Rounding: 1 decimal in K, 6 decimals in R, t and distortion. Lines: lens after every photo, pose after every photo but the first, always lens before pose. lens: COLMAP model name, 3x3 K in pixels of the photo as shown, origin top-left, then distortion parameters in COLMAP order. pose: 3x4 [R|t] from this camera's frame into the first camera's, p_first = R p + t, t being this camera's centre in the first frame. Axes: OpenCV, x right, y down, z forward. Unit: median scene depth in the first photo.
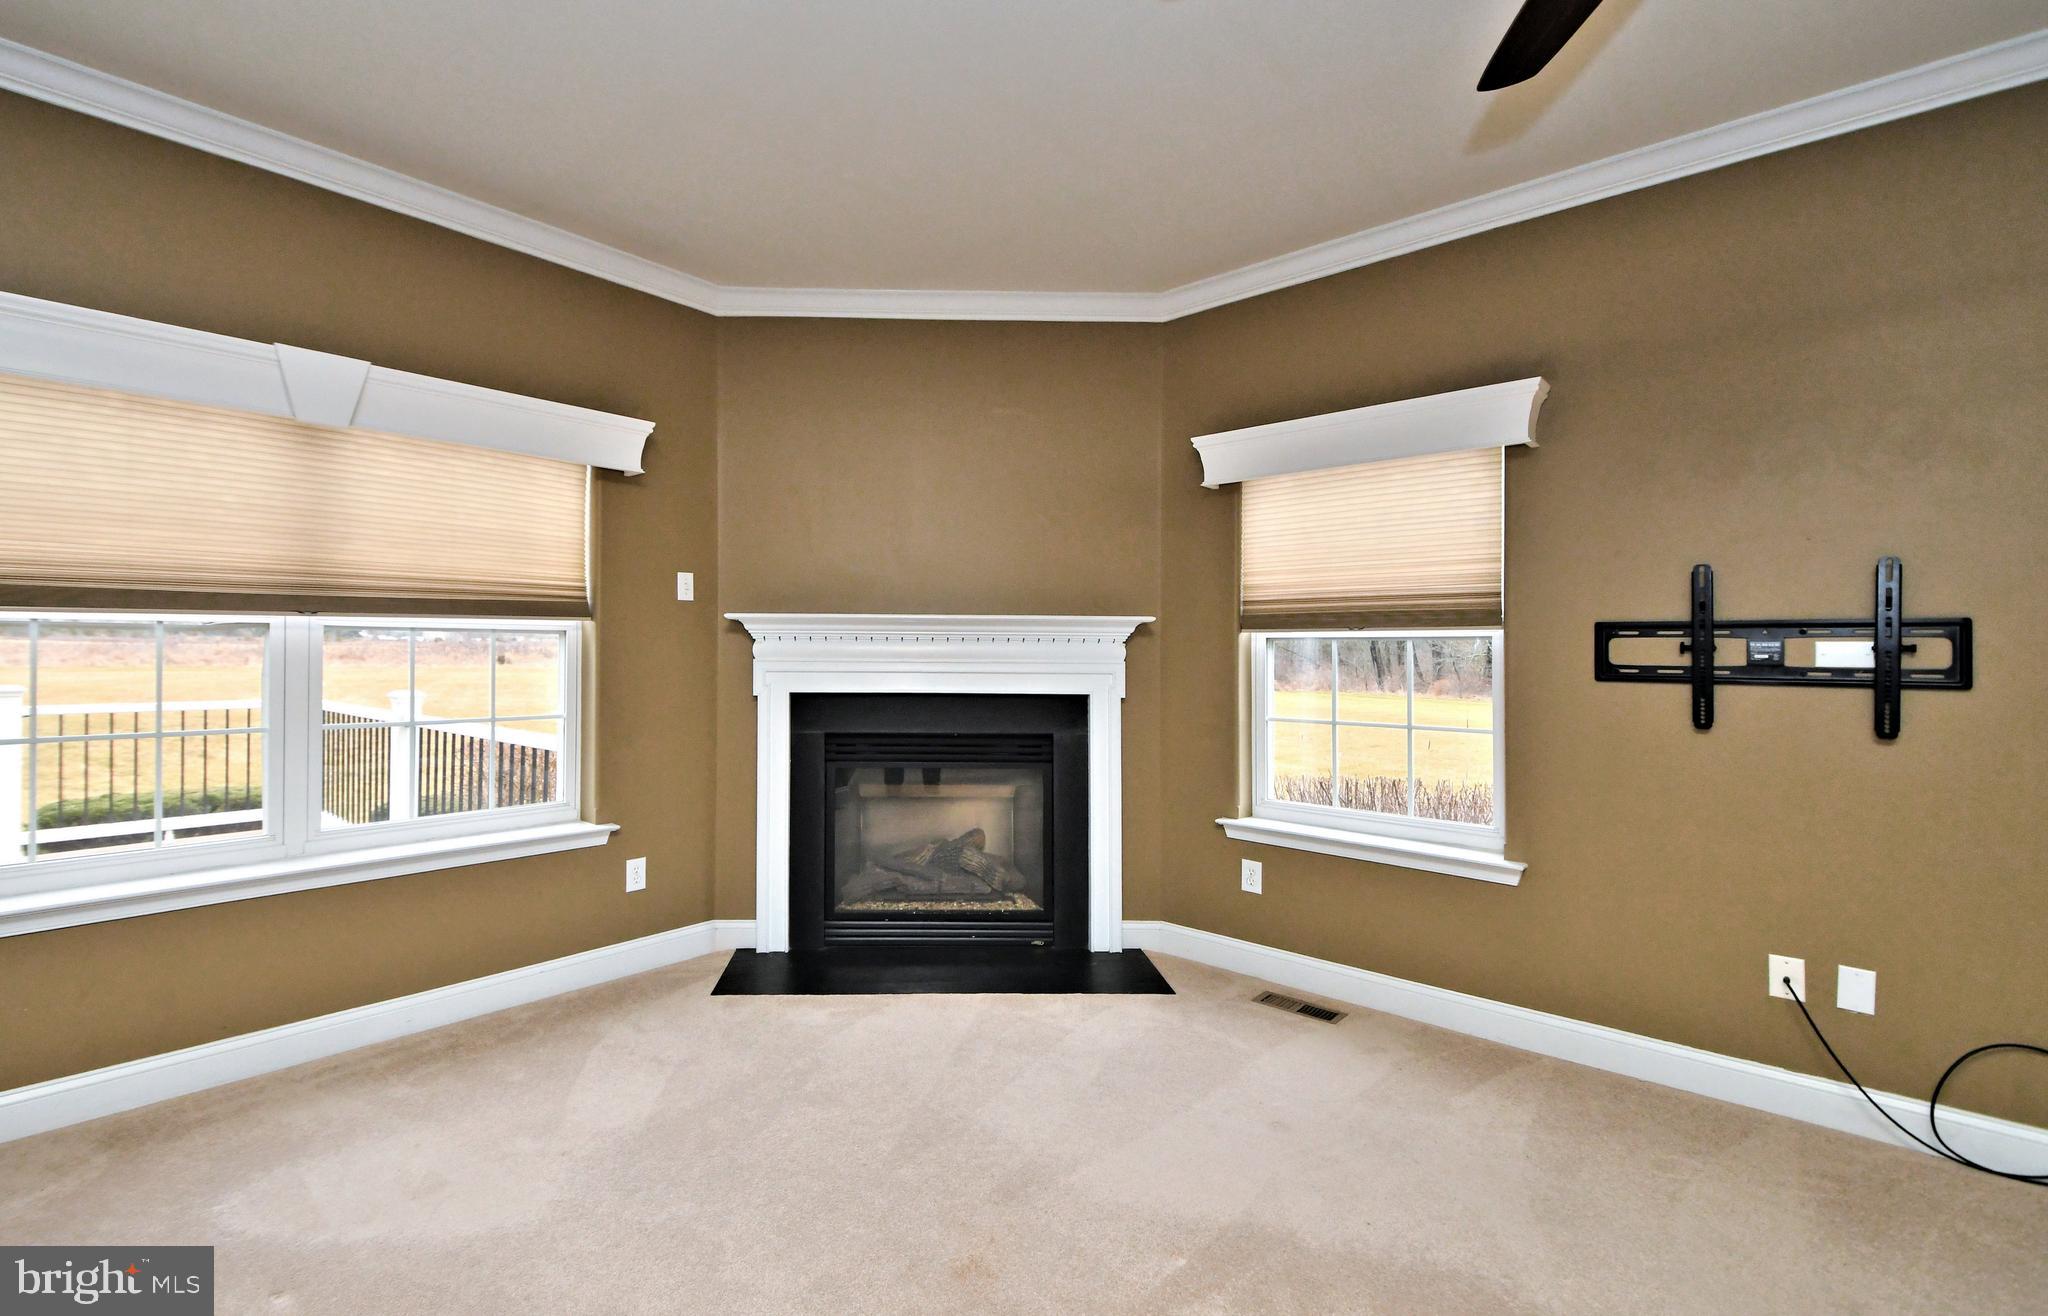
lens RADIAL K [[866.9, 0, 926.5], [0, 866.9, 644.7], [0, 0, 1]] dist [-0.000839, -0.002959]
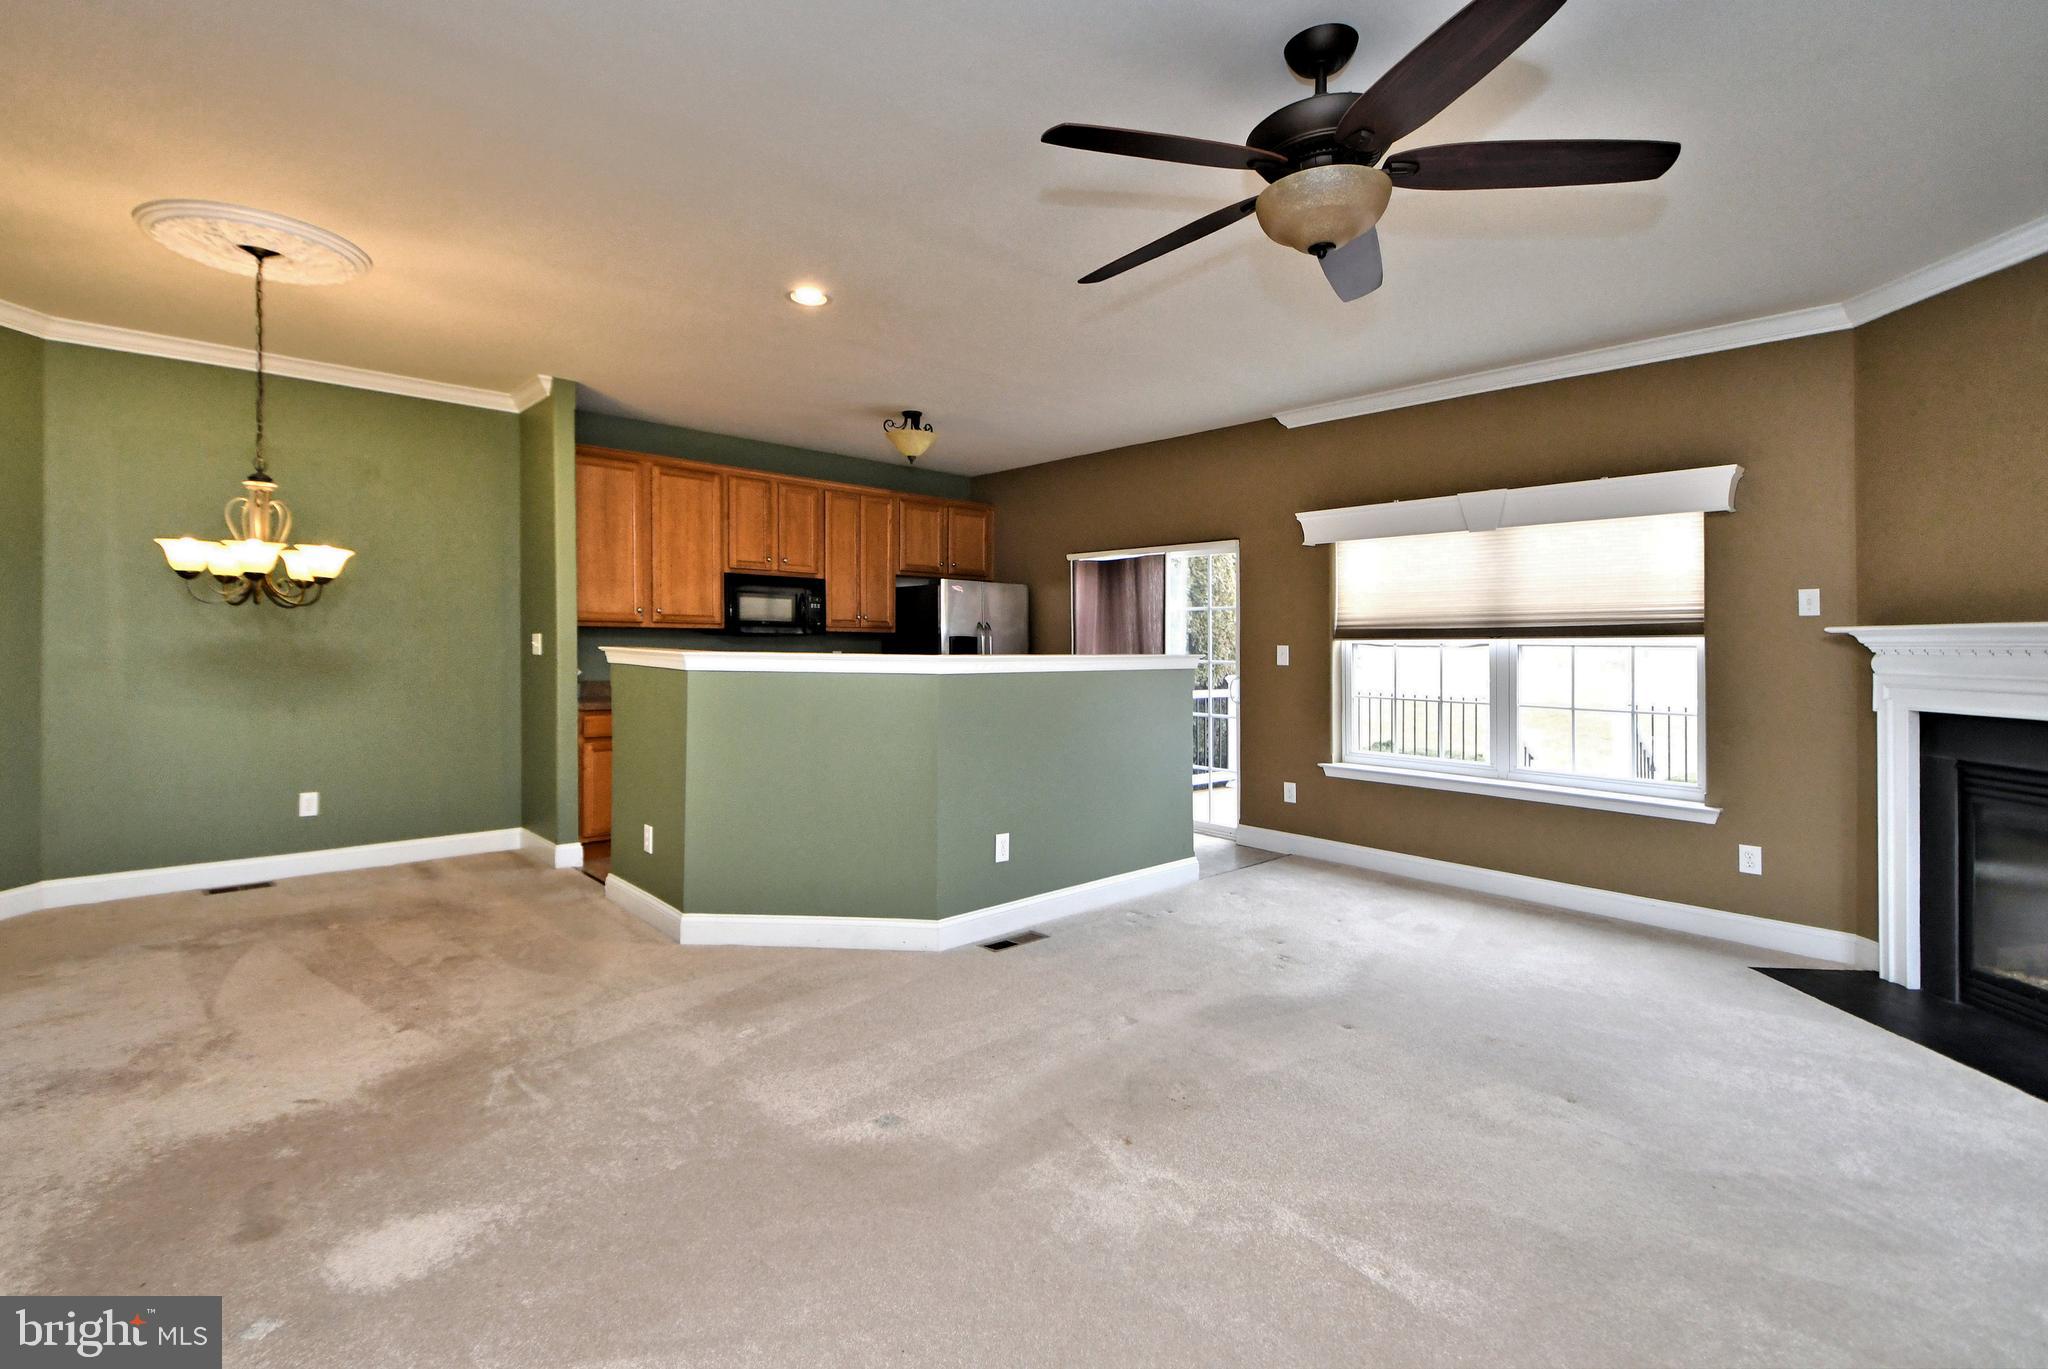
lens RADIAL K [[885.2, 0, 944.2], [0, 885.2, 646.8], [0, 0, 1]] dist [-0.000257, -0.006661]
pose [[-0.091825, -0.004897, -0.995763, 0.973843], [-0.007660, 0.999962, -0.004211, -0.001895], [0.995746, 0.007241, -0.091859, 0.044108]]
